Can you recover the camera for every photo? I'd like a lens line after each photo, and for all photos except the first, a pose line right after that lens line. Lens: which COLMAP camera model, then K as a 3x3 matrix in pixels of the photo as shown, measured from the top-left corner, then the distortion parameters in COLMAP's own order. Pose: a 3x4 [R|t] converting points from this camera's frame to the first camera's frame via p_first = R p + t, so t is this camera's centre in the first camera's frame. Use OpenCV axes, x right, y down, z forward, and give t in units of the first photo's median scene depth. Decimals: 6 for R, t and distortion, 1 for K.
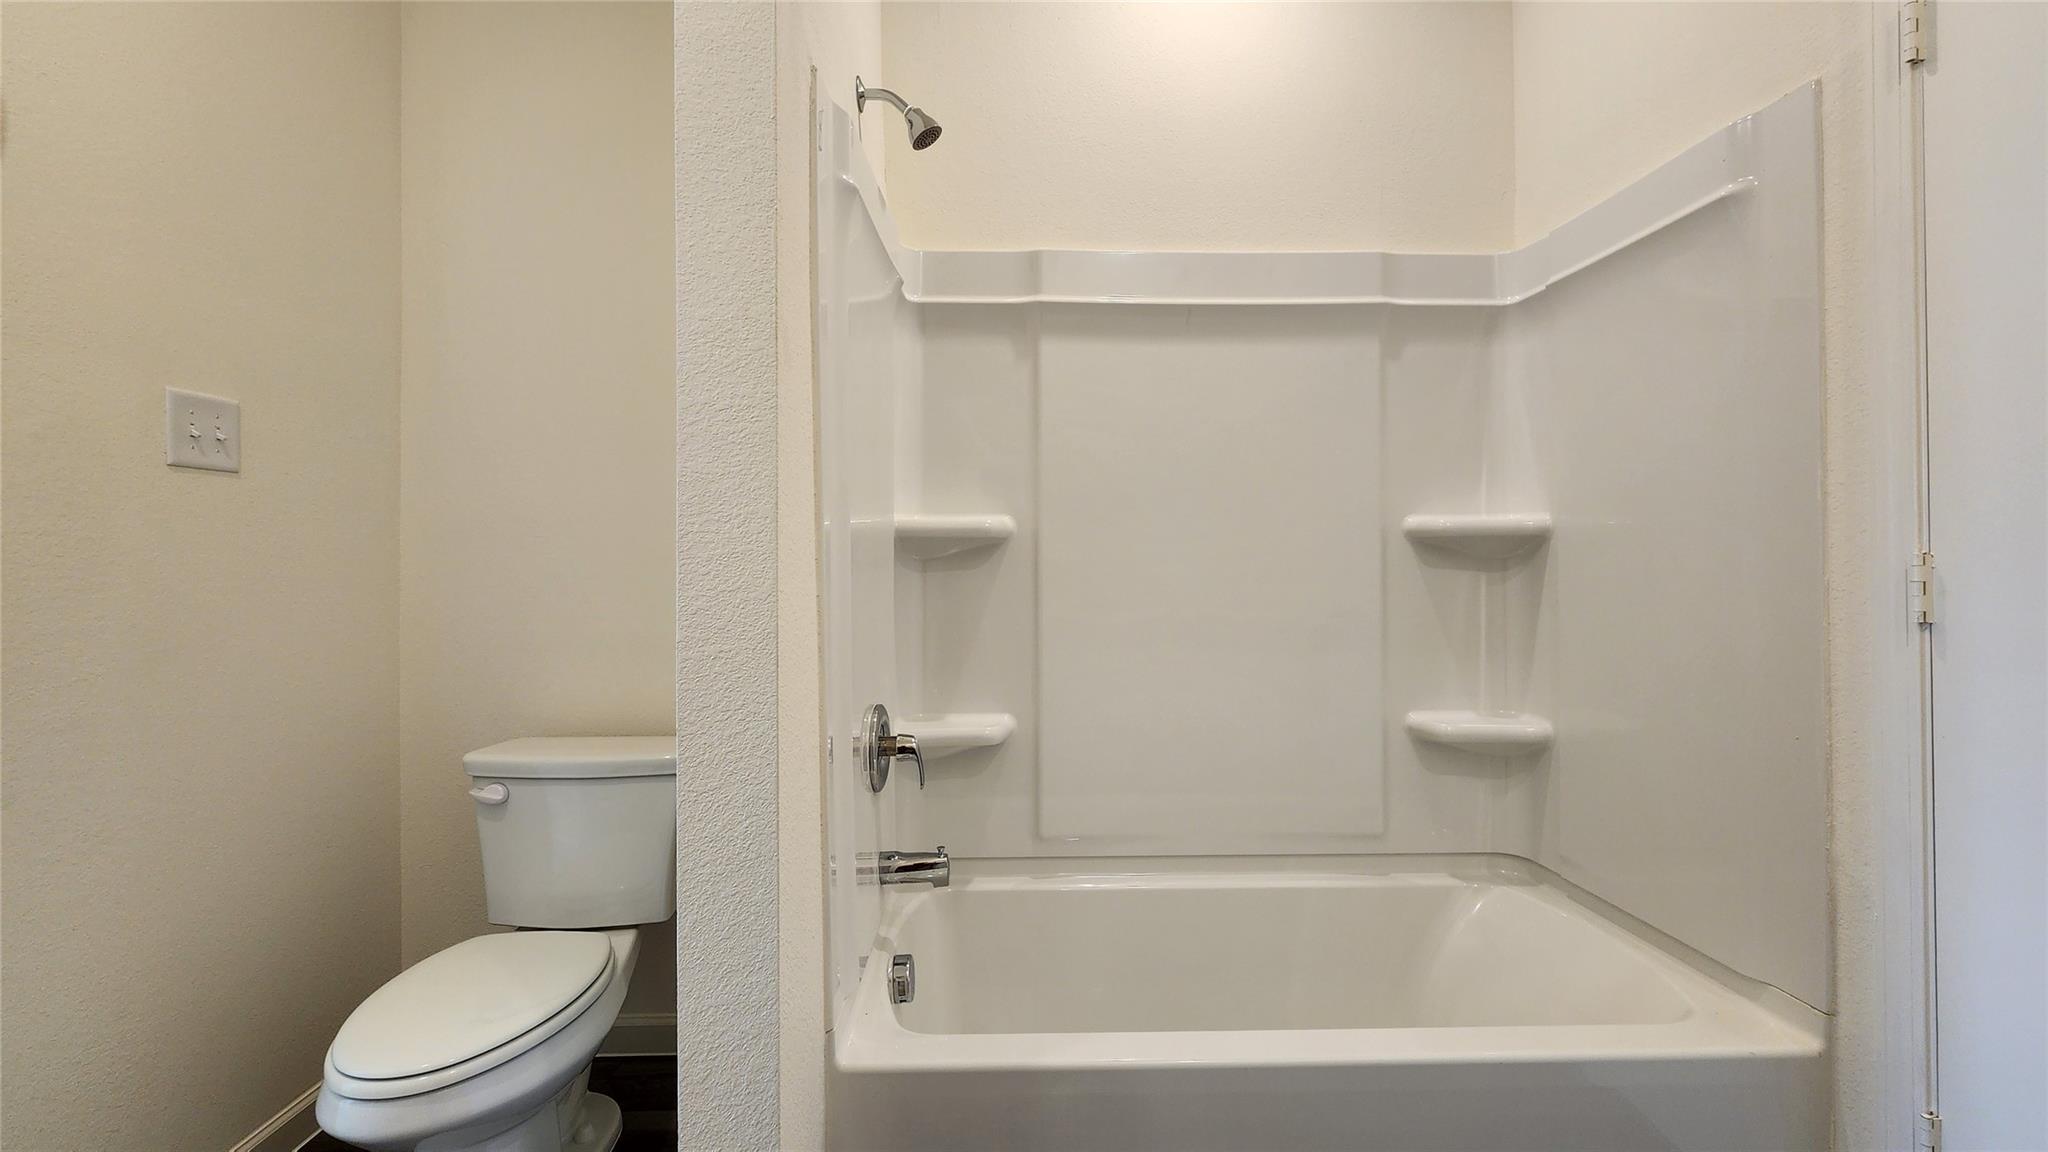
lens RADIAL K [[846.9, 0, 1017.3], [0, 846.9, 568.9], [0, 0, 1]] dist [0.000355, -0.000346]
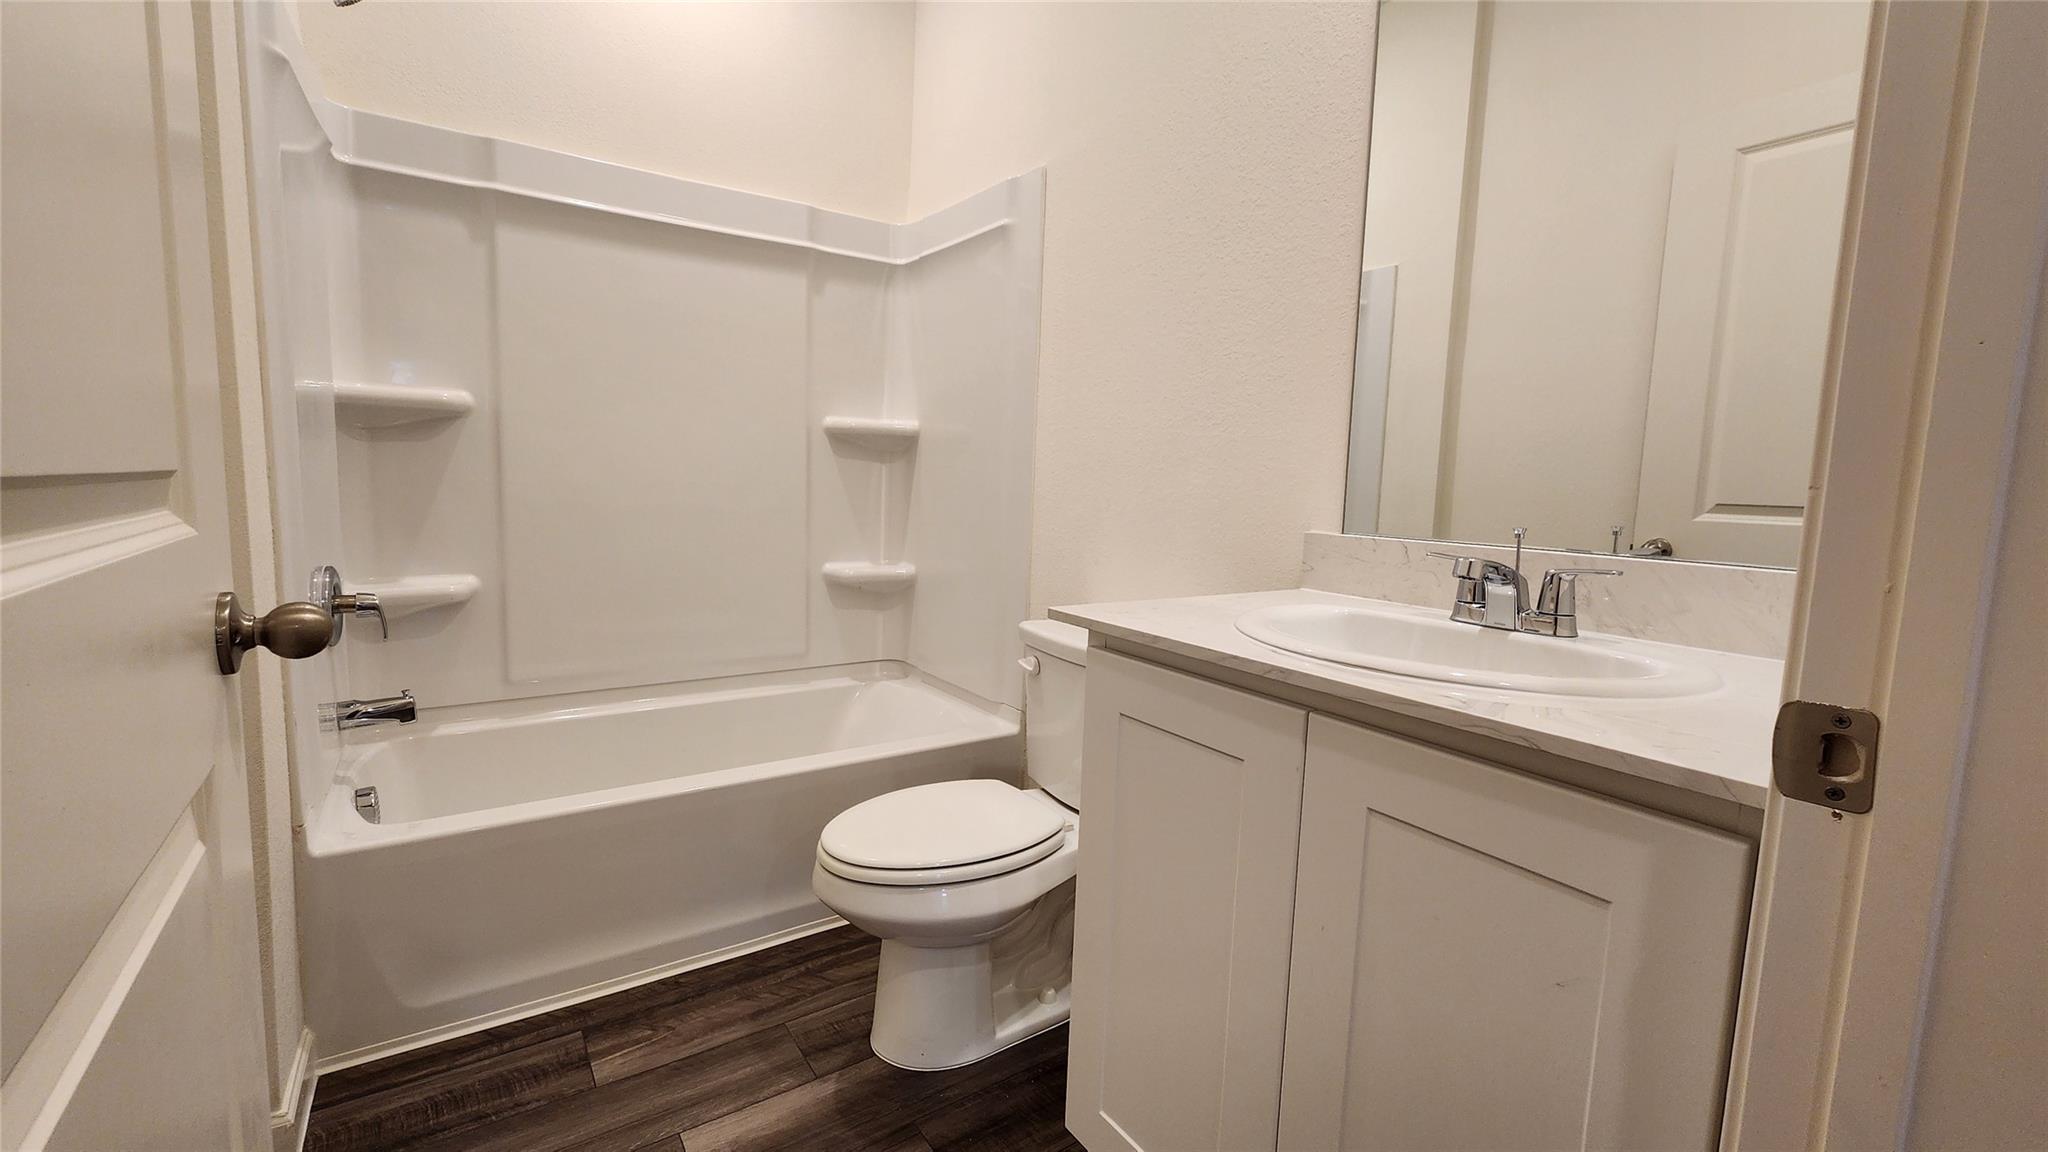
lens RADIAL K [[846.9, 0, 1017.3], [0, 846.9, 568.9], [0, 0, 1]] dist [0.000355, -0.000346]
pose [[0.836805, -0.031317, 0.546605, -0.020442], [-0.037365, 0.992768, 0.114082, 0.011836], [-0.546224, -0.115888, 0.829584, -0.297468]]
